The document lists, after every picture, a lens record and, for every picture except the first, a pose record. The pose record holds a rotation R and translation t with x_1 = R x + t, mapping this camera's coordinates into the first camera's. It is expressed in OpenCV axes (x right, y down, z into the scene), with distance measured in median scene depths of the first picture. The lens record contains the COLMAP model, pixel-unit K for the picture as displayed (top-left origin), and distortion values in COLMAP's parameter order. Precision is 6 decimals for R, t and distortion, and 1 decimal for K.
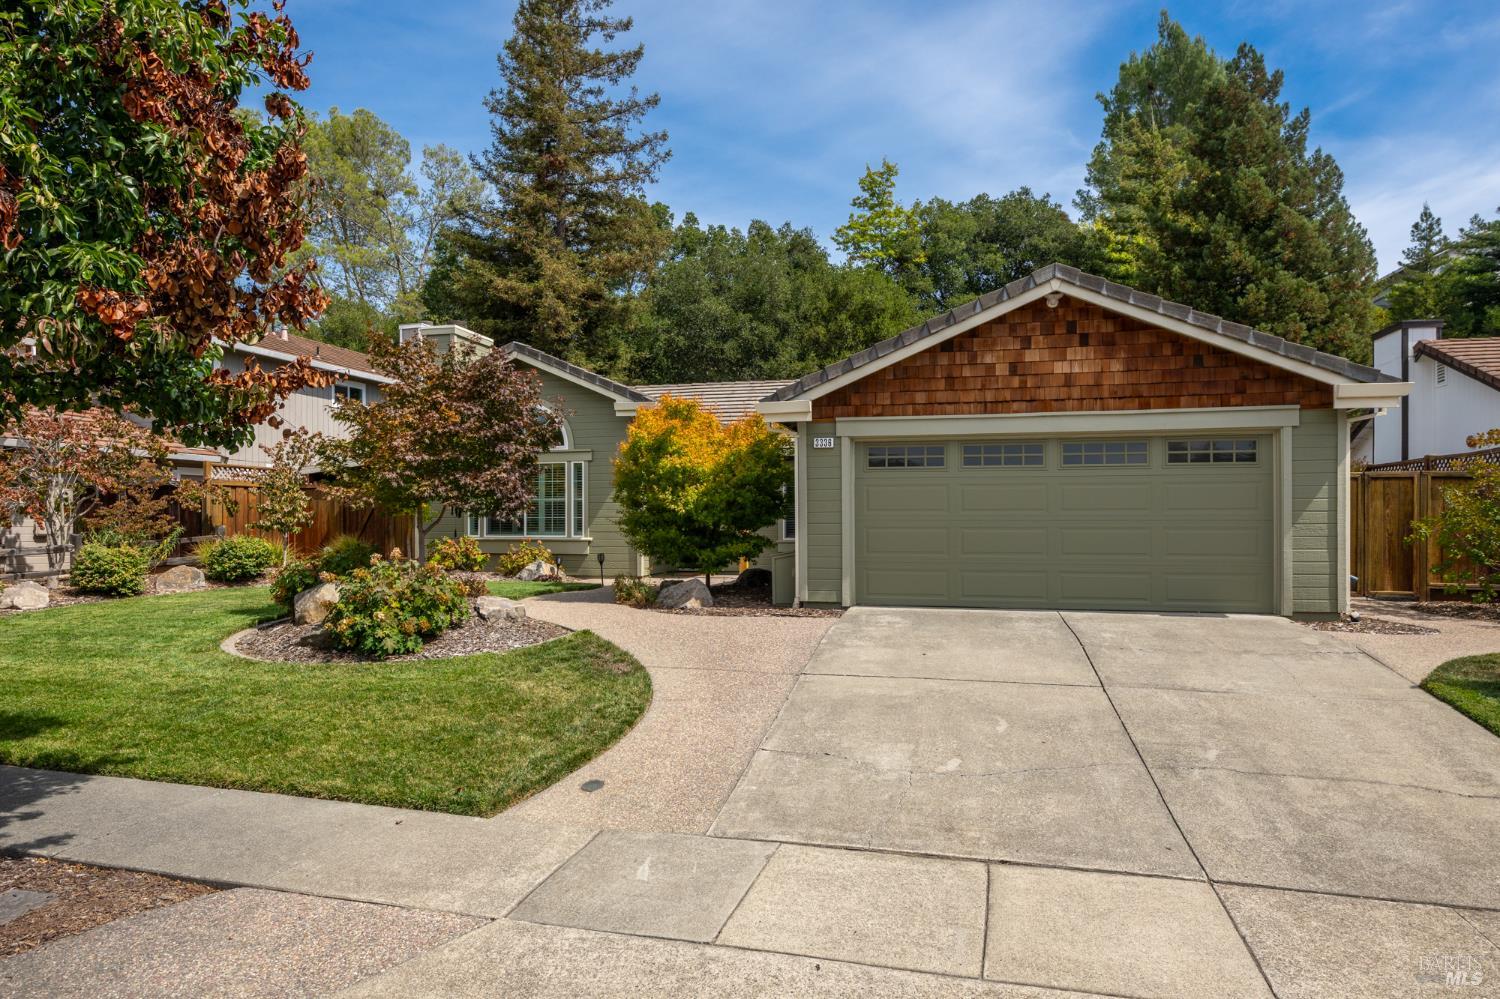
lens RADIAL K [[957.6, 0, 750.0], [0, 957.6, 499.5], [0, 0, 1]] dist [-0.000268, 0.000095]
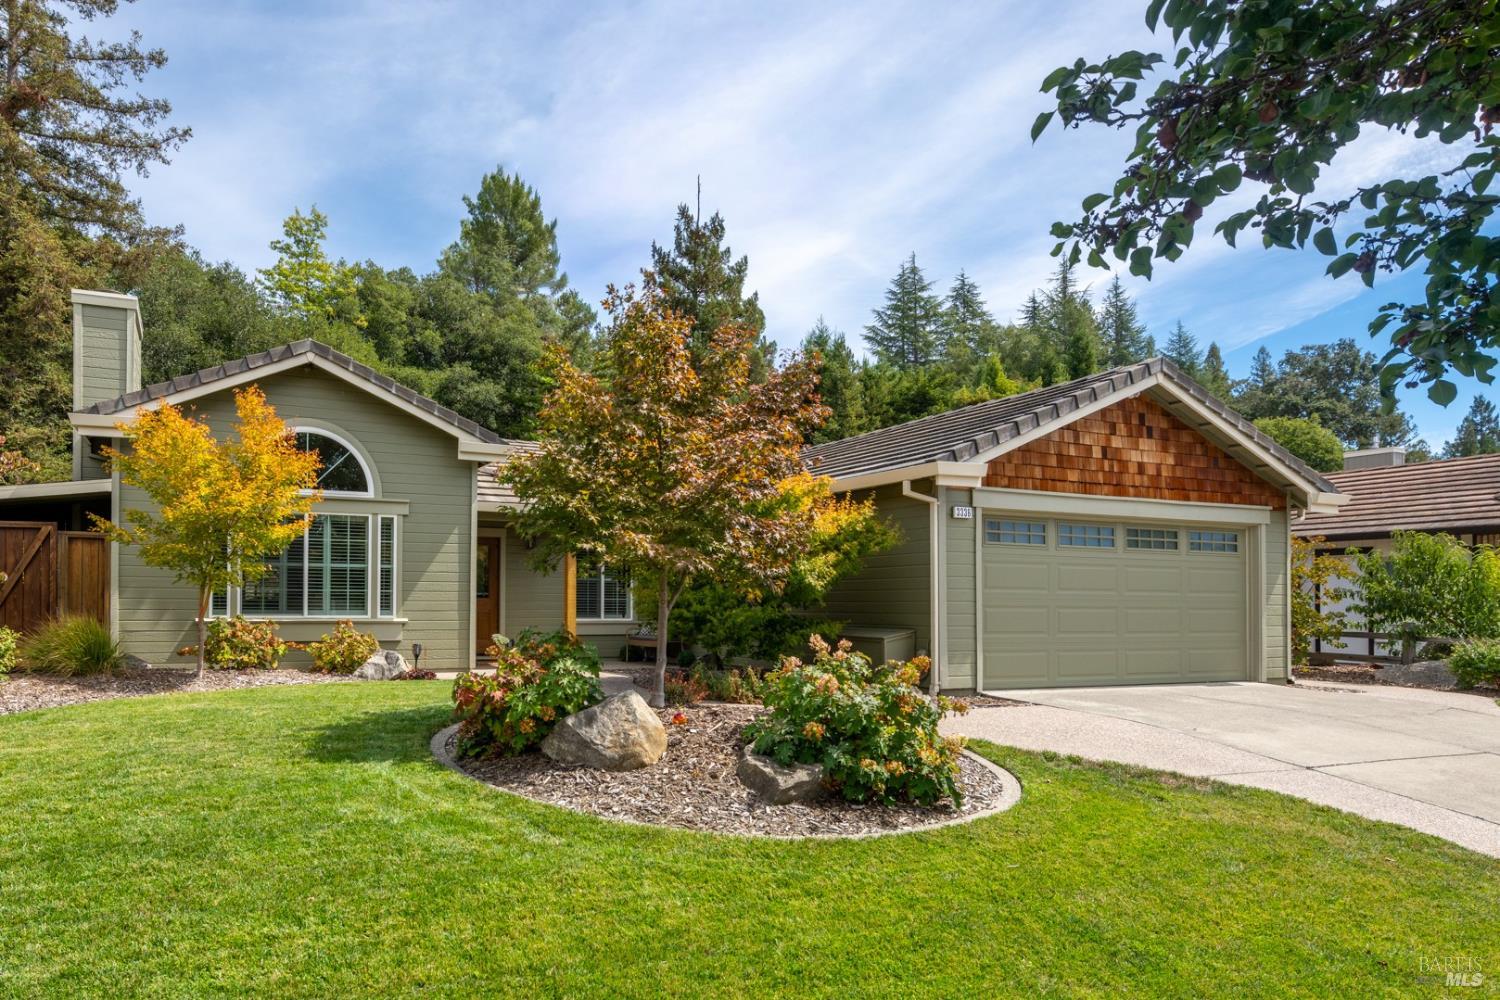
lens RADIAL K [[929.7, 0, 749.1], [0, 929.7, 571.3], [0, 0, 1]] dist [-0.000289, 0.000068]
pose [[0.804100, 0.025823, 0.593933, -0.394693], [-0.020638, 0.999667, -0.015522, 0.009270], [-0.594136, 0.000223, 0.804365, 0.267484]]
